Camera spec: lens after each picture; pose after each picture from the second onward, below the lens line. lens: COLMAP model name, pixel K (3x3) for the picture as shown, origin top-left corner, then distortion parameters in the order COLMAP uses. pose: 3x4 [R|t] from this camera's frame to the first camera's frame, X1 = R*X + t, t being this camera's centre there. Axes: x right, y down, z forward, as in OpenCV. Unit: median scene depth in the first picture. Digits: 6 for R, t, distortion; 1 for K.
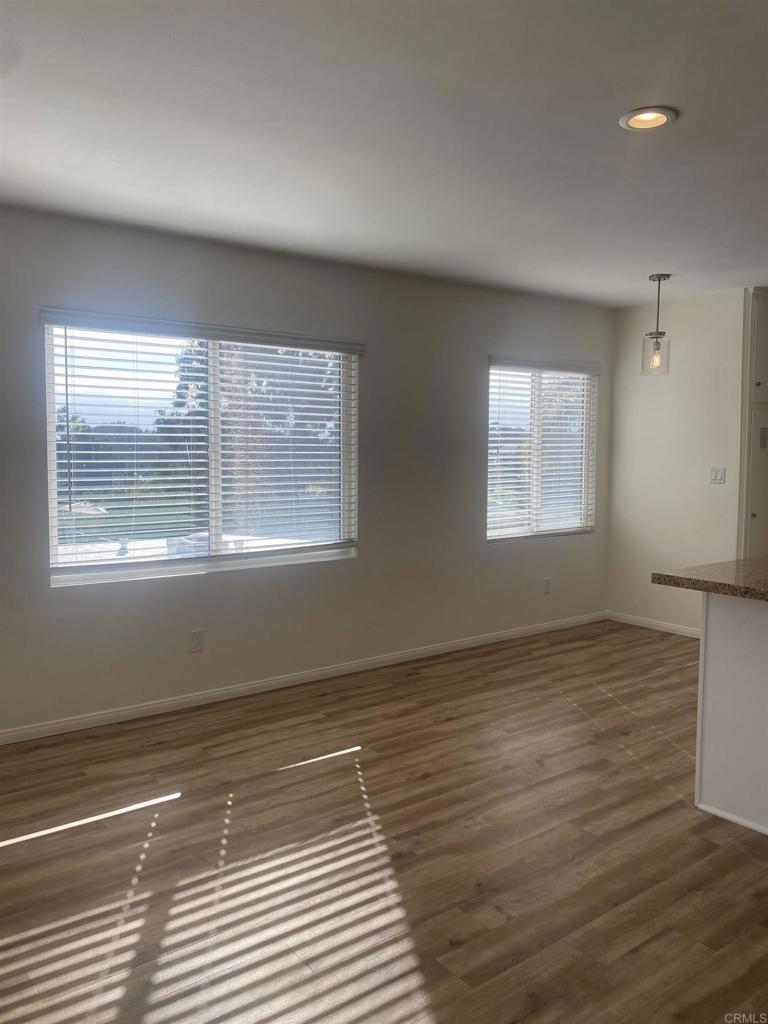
lens RADIAL K [[776.4, 0, 383.8], [0, 776.4, 497.6], [0, 0, 1]] dist [0.010594, -0.011745]
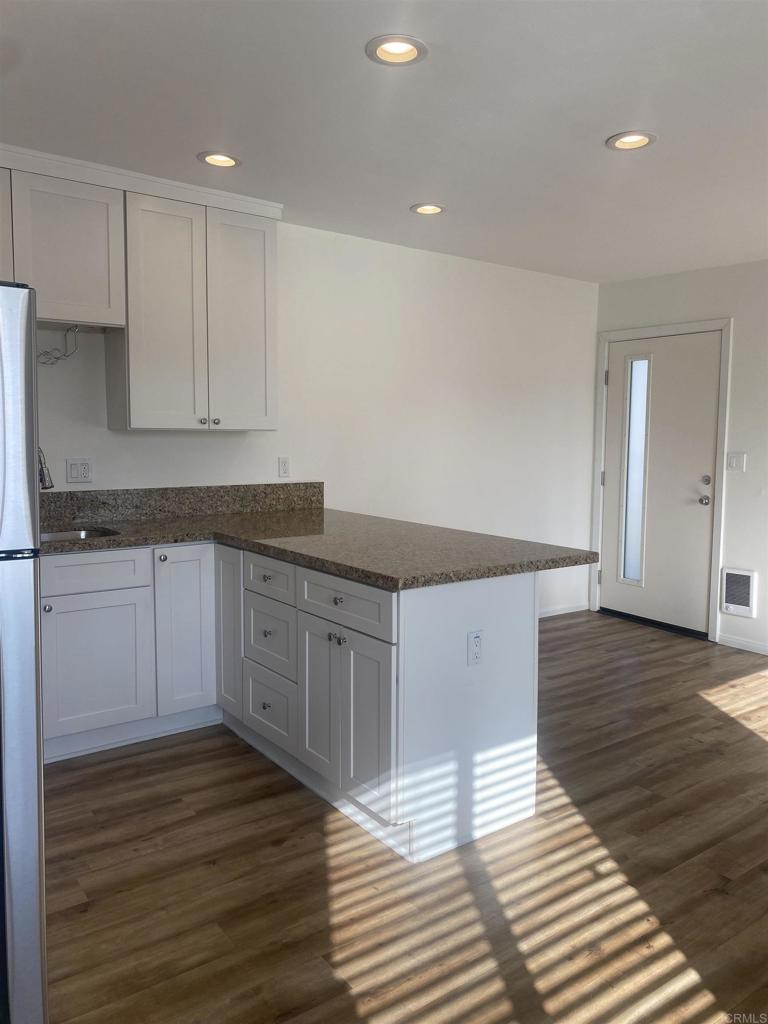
lens RADIAL K [[788.3, 0, 393.8], [0, 788.3, 503.9], [0, 0, 1]] dist [0.013272, -0.002759]
pose [[-0.999865, -0.016188, 0.002928, 0.451631], [-0.015550, 0.988123, 0.152874, -0.089874], [-0.005368, 0.152808, -0.988241, 1.486182]]
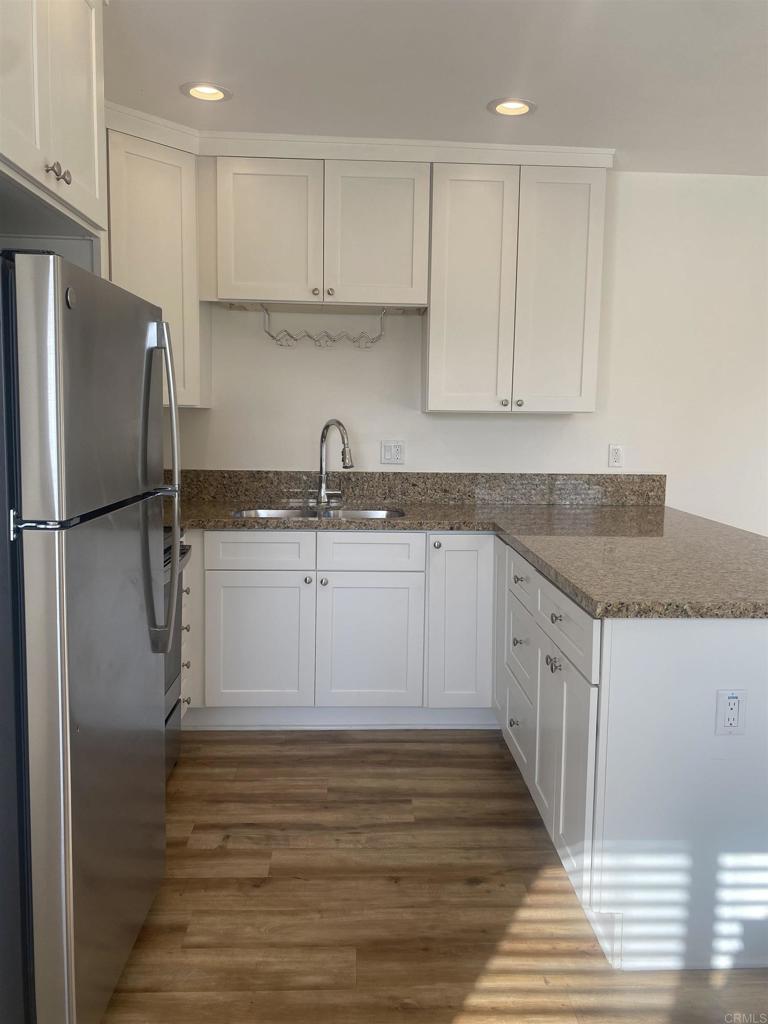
lens RADIAL K [[793.2, 0, 388.0], [0, 793.2, 496.2], [0, 0, 1]] dist [0.011783, 0.003611]
pose [[-0.826983, -0.082468, 0.556145, 0.289357], [0.010528, 0.986739, 0.161974, -0.081302], [-0.562128, 0.139805, -0.815148, 1.341778]]
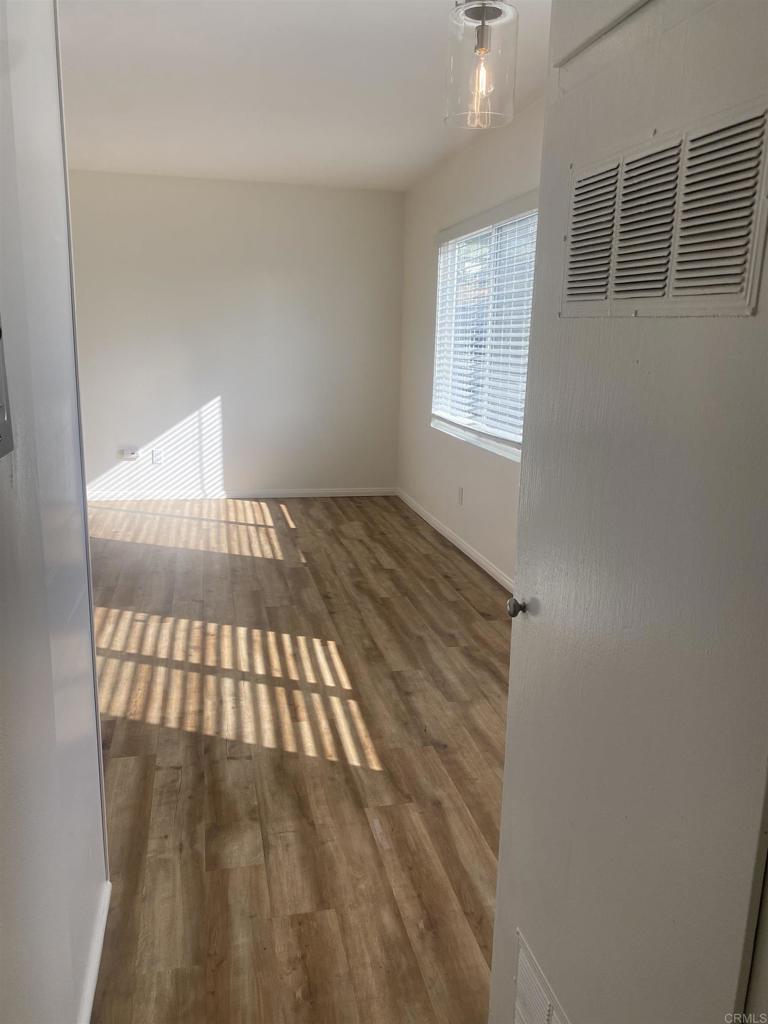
lens RADIAL K [[776.4, 0, 386.8], [0, 776.4, 492.2], [0, 0, 1]] dist [0.089856, -0.195935]
pose [[-0.406823, 0.169090, -0.897722, 0.992062], [-0.081231, 0.972131, 0.219917, -0.087054], [0.909888, 0.162390, -0.381749, 1.498747]]
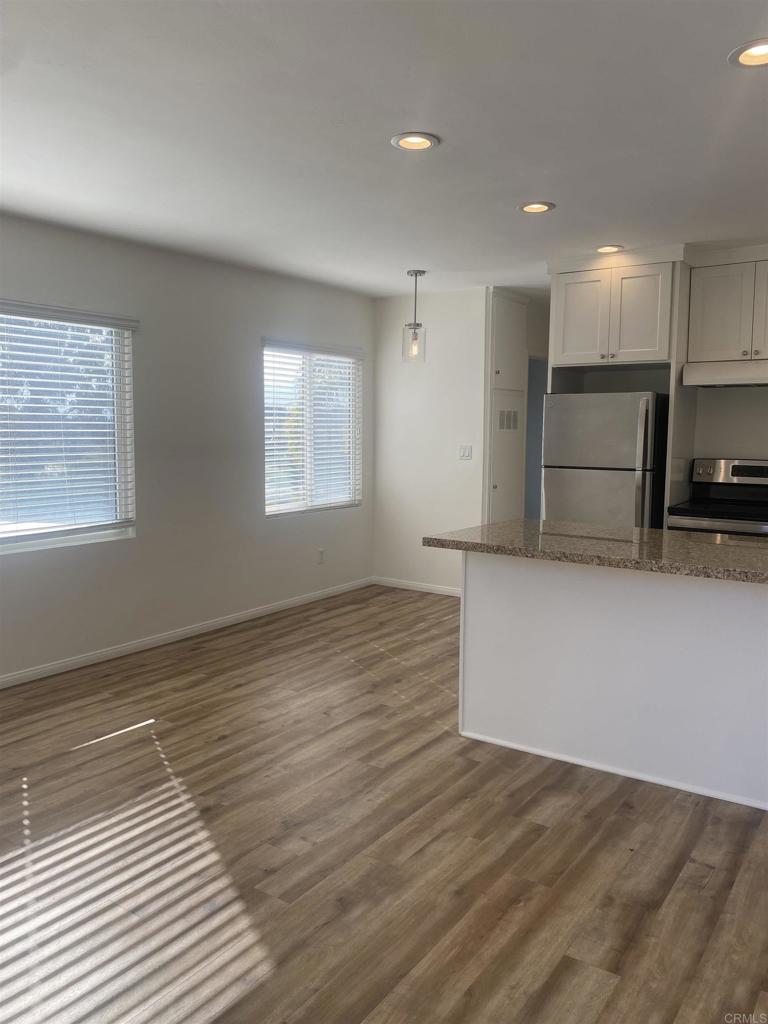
lens RADIAL K [[776.4, 0, 383.8], [0, 776.4, 497.6], [0, 0, 1]] dist [0.010594, -0.011745]
pose [[0.951951, -0.023884, 0.305317, -0.045482], [0.015163, 0.999407, 0.030904, 0.001280], [-0.305875, -0.024789, 0.951749, -0.058356]]
